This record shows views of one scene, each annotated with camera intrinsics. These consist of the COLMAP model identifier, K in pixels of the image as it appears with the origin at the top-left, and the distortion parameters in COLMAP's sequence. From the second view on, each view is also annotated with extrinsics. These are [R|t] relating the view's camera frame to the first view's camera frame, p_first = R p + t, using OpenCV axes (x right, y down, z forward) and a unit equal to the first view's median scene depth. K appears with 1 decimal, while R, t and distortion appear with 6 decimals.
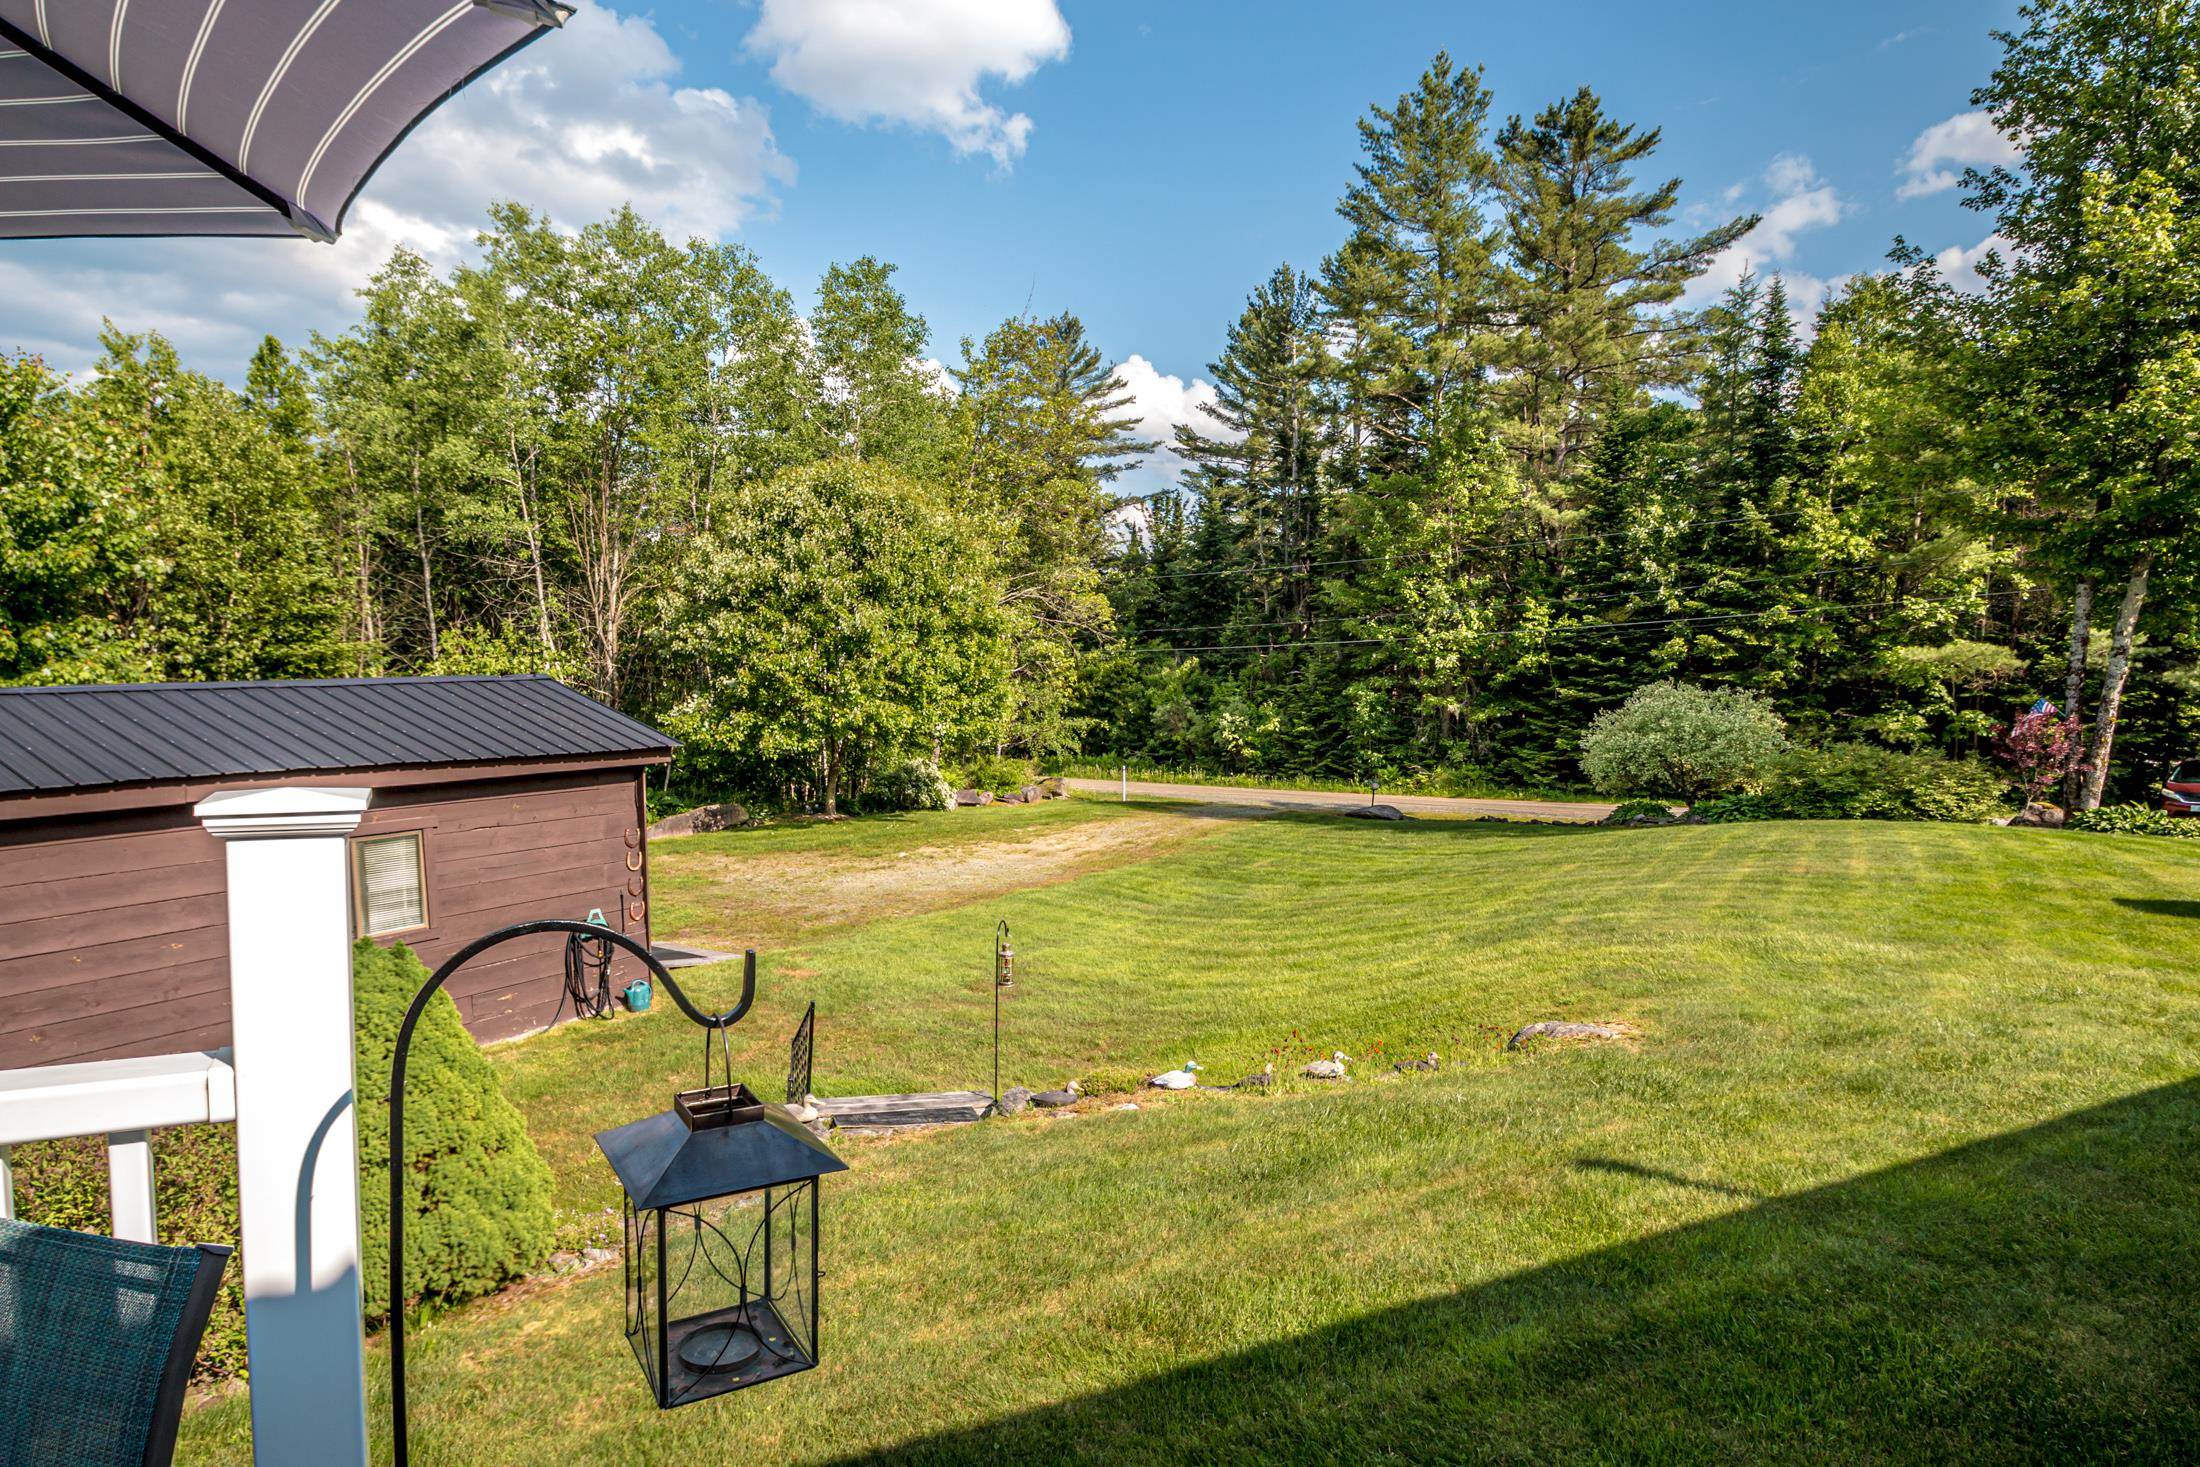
lens RADIAL K [[1251.4, 0, 1121.6], [0, 1251.4, 747.8], [0, 0, 1]] dist [-0.028715, 0.002142]
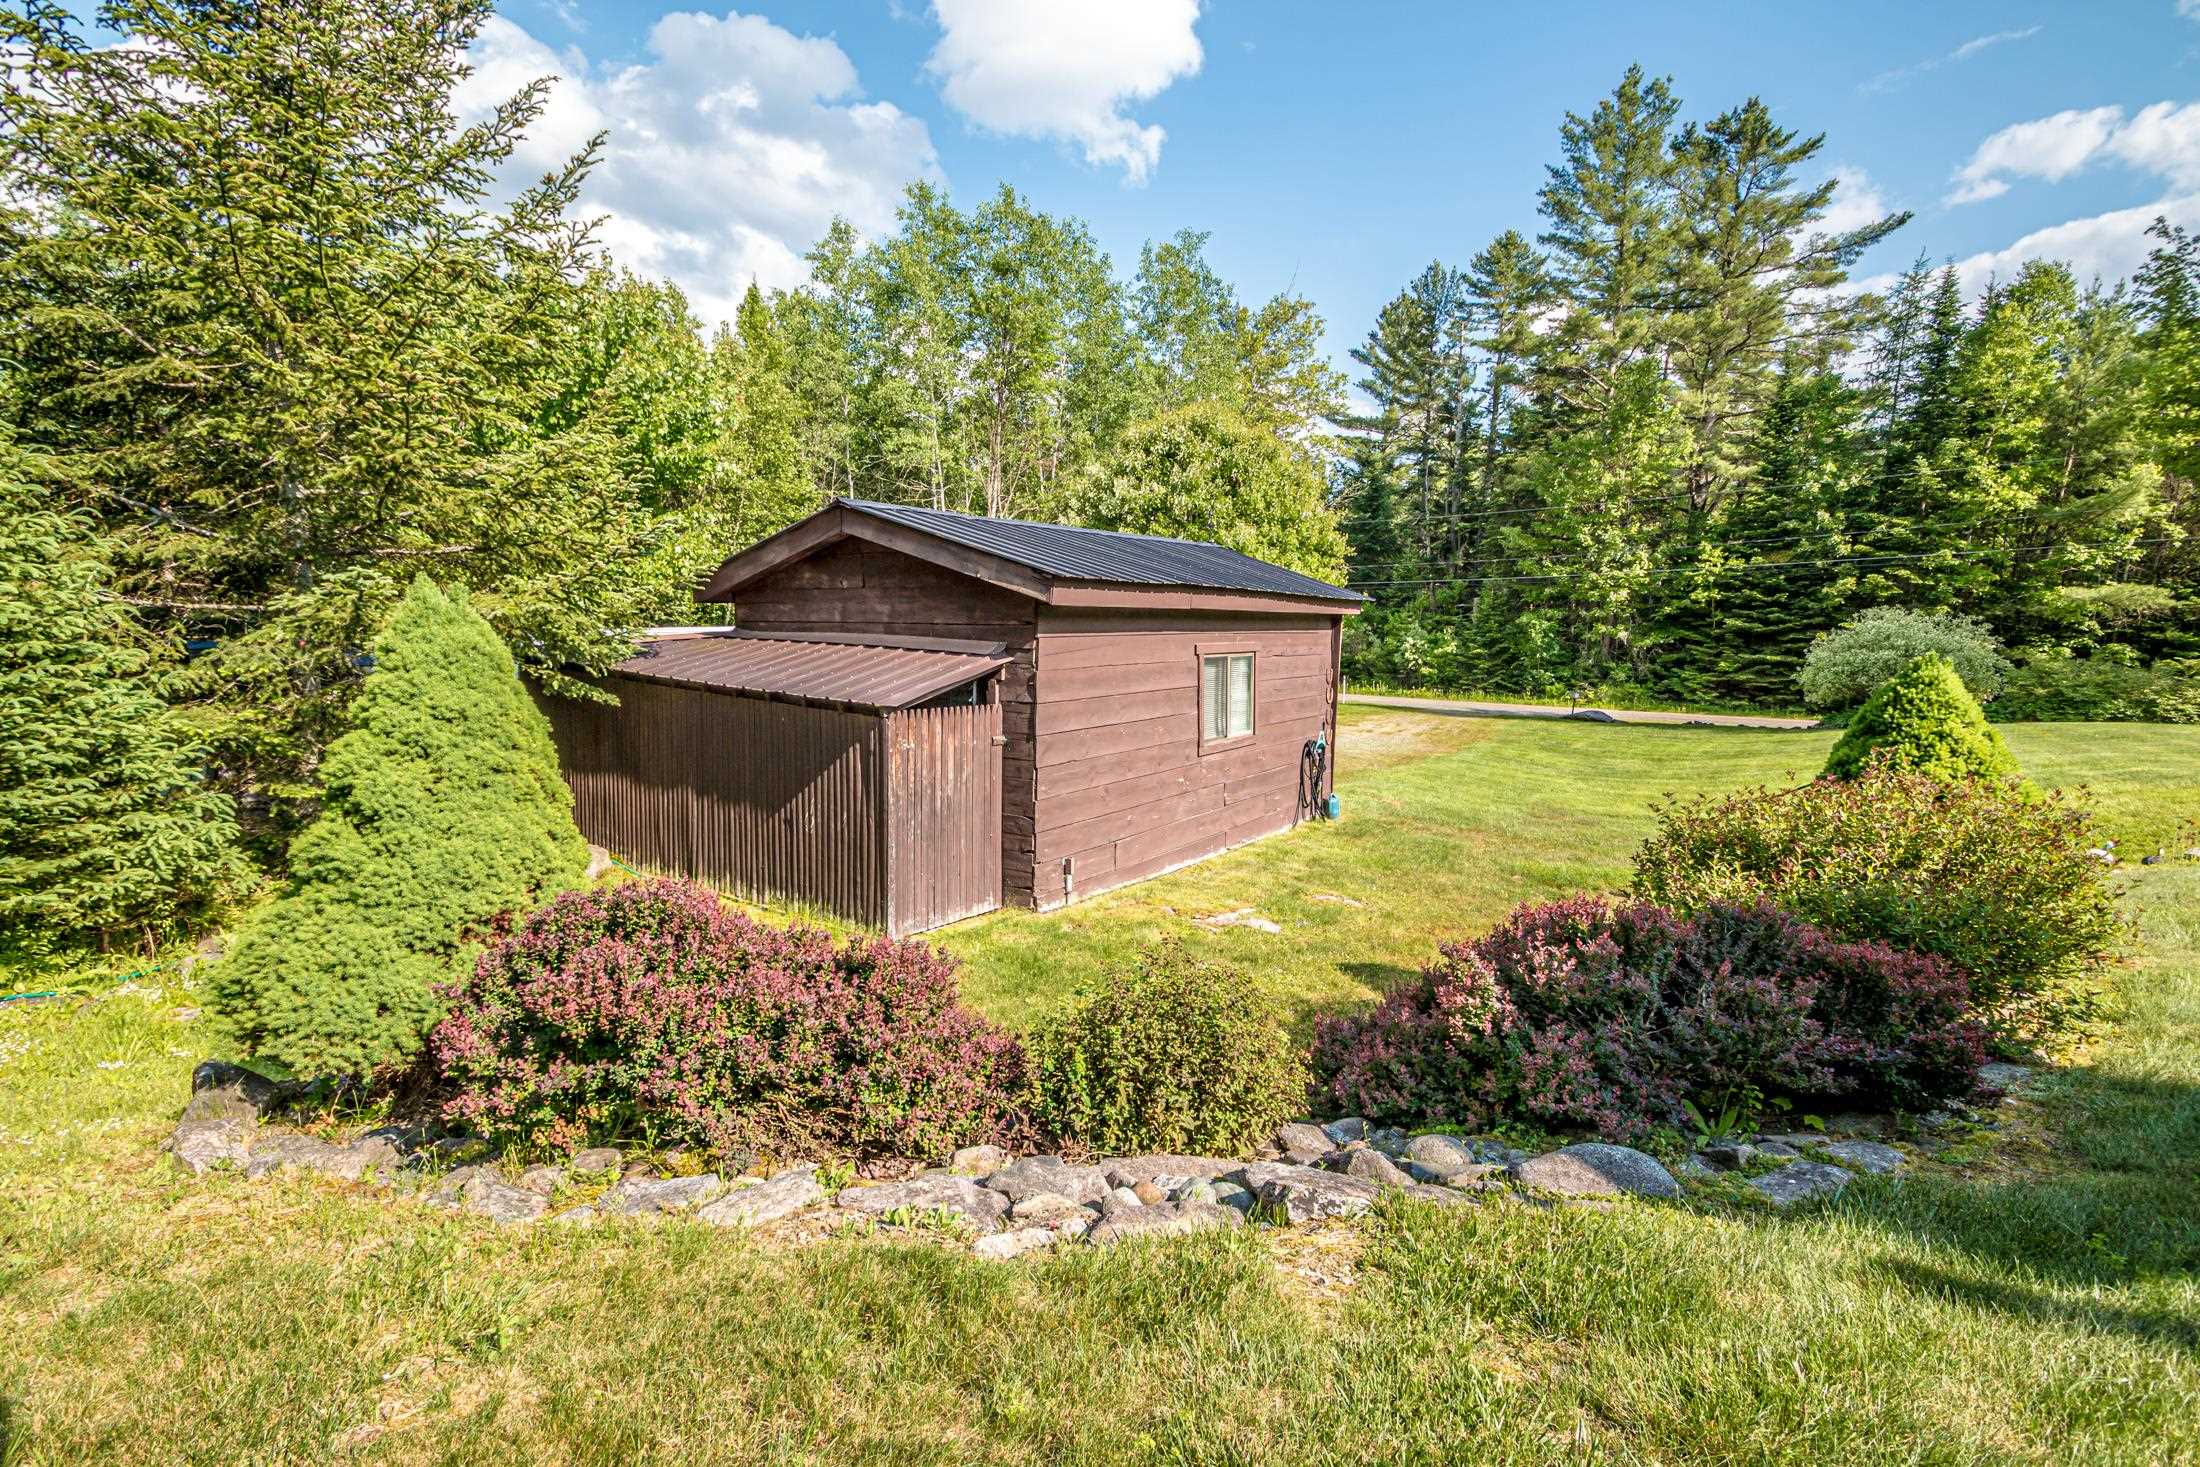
lens RADIAL K [[1052.6, 0, 1095.9], [0, 1052.6, 720.6], [0, 0, 1]] dist [0.004654, -0.009909]
pose [[0.998779, 0.027894, -0.040763, -0.196700], [-0.026491, 0.999051, 0.034578, 0.028837], [0.041688, -0.033456, 0.998570, -0.019871]]
